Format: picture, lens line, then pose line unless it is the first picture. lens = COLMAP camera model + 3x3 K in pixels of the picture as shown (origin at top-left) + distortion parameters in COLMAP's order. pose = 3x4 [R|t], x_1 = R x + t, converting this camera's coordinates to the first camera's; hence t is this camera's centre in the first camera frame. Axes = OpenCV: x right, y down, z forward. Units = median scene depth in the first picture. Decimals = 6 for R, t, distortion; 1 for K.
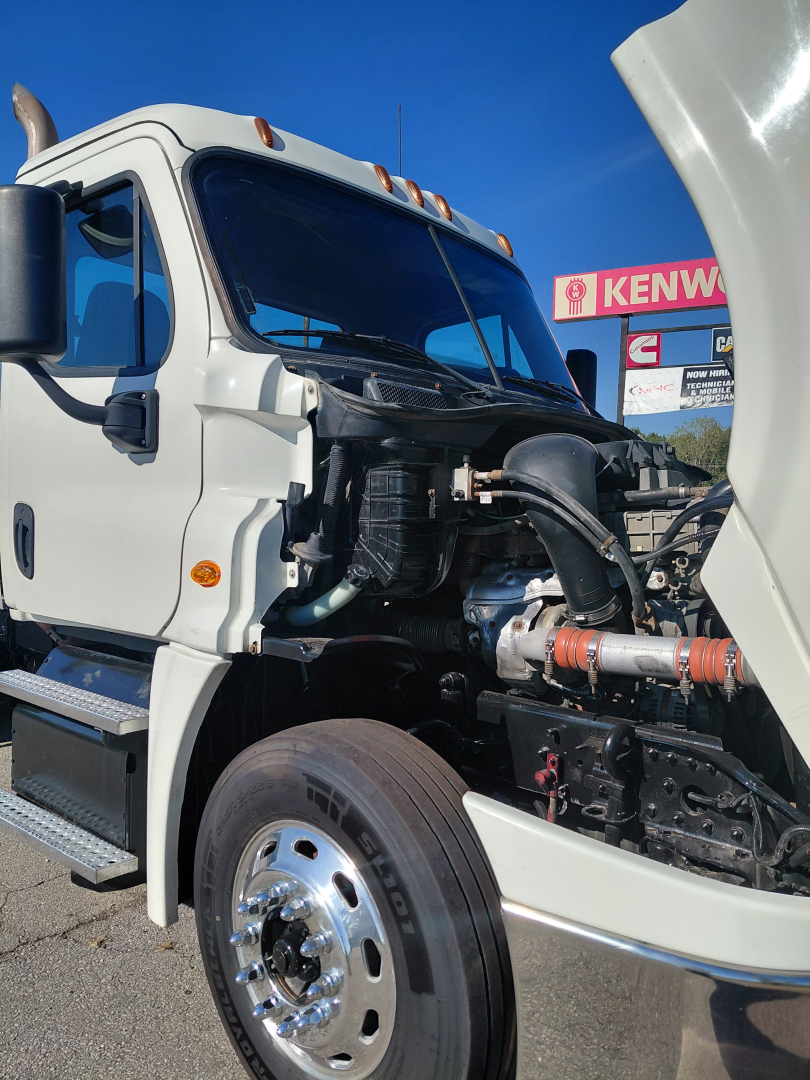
lens RADIAL K [[856.1, 0, 406.9], [0, 856.1, 527.3], [0, 0, 1]] dist [0.100714, -0.194074]
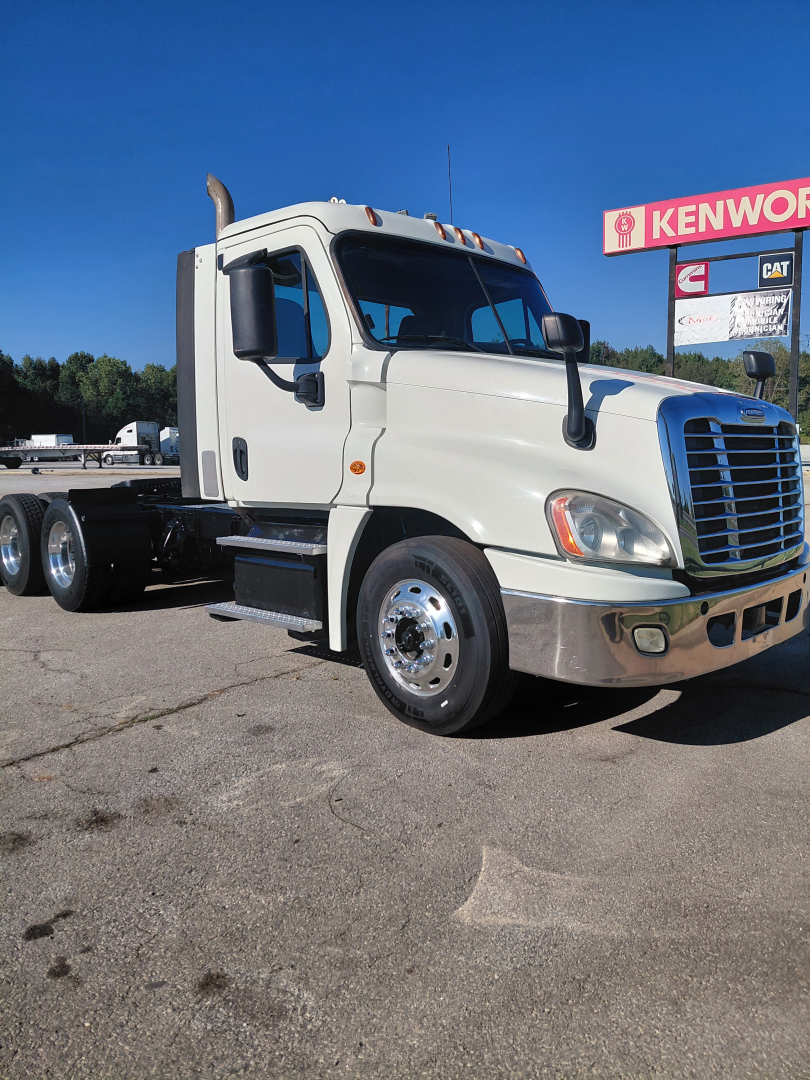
lens RADIAL K [[856.1, 0, 406.9], [0, 856.1, 527.3], [0, 0, 1]] dist [0.100714, -0.194074]
pose [[0.996933, -0.028244, -0.072983, 0.013279], [0.033503, 0.996851, 0.071871, 0.036863], [0.070723, -0.074096, 0.994740, -0.652260]]
